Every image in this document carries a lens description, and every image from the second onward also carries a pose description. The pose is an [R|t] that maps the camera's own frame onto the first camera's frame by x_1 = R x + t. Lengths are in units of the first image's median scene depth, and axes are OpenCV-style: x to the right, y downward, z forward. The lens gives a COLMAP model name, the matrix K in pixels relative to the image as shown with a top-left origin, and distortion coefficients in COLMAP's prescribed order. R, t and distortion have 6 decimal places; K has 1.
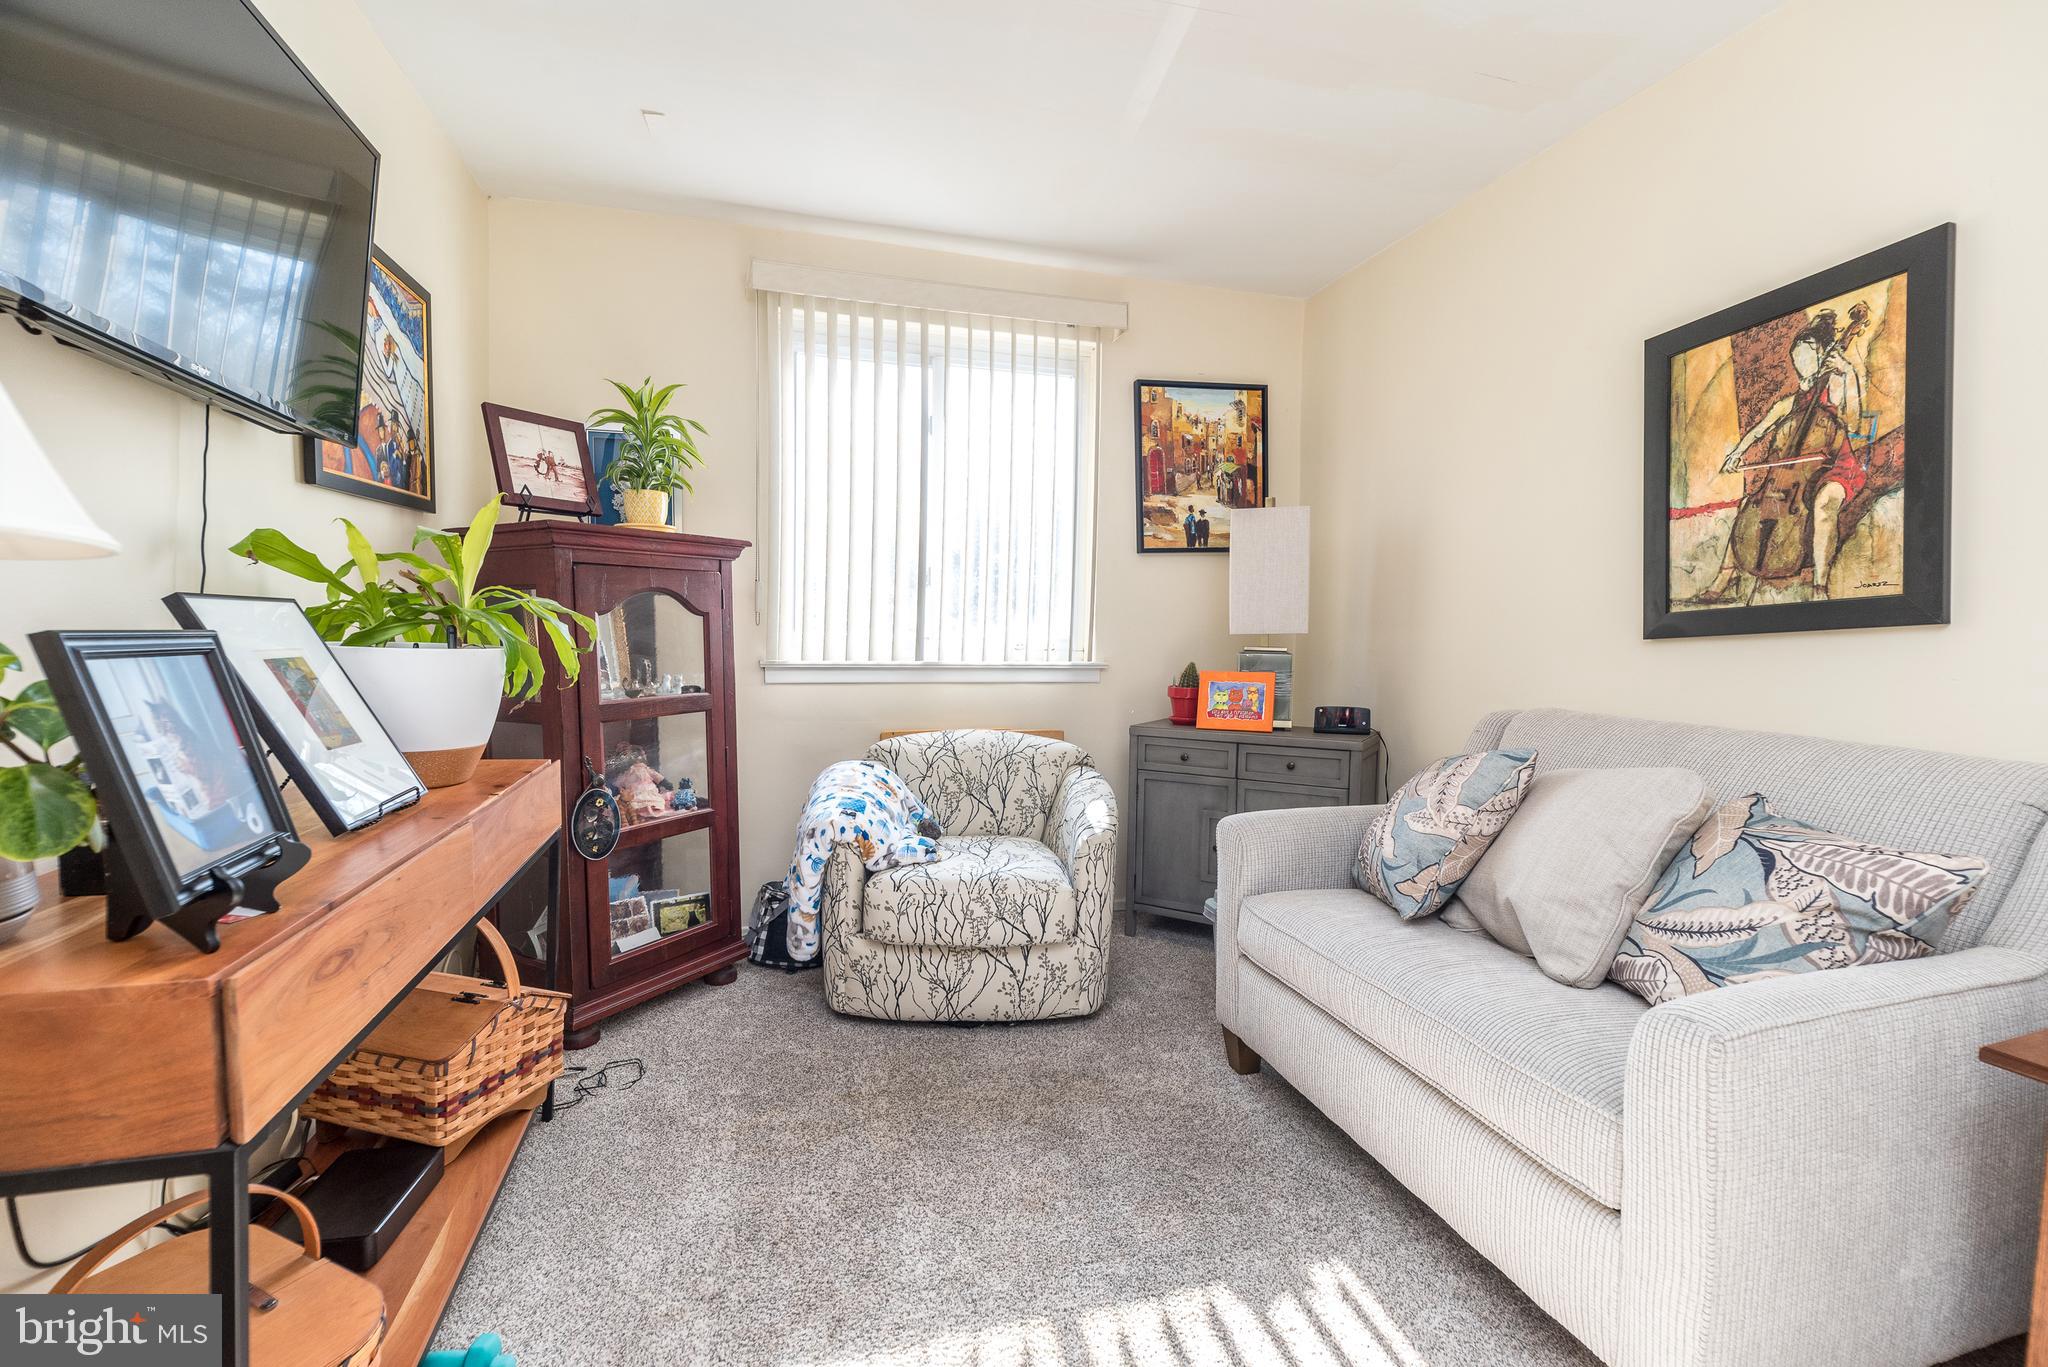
lens RADIAL K [[896.8, 0, 1012.4], [0, 896.8, 678.7], [0, 0, 1]] dist [0.005424, 0.000987]
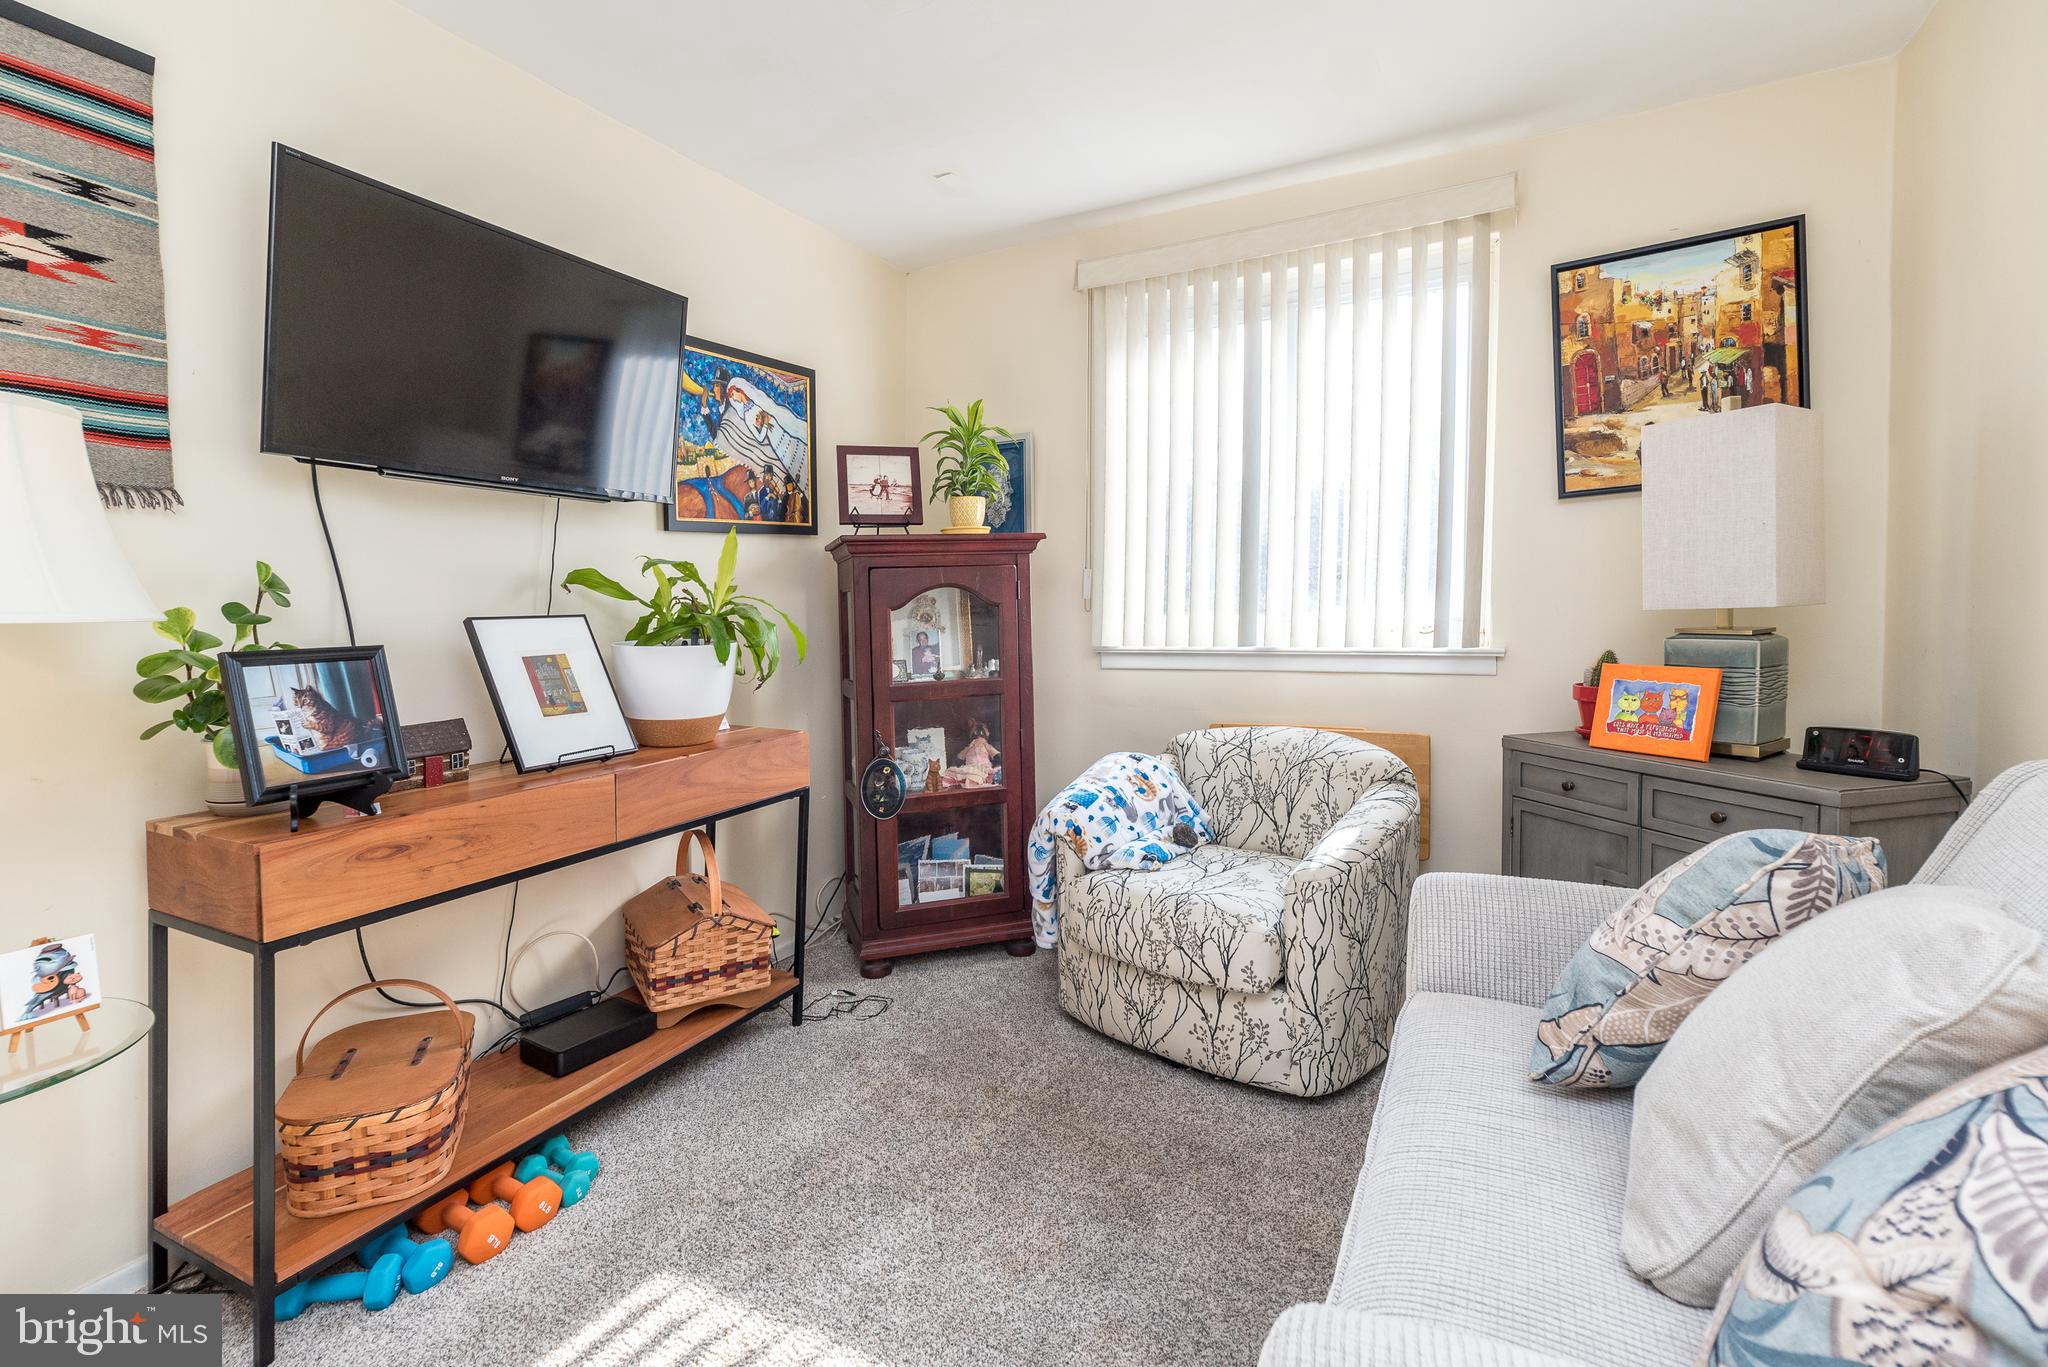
lens RADIAL K [[896.8, 0, 909.5], [0, 896.8, 615.2], [0, 0, 1]] dist [0.005424, 0.000987]
pose [[0.731482, -0.021814, -0.681512, 0.340358], [-0.007166, 0.999187, -0.039673, -0.016965], [0.681823, 0.033904, 0.730731, 0.144889]]
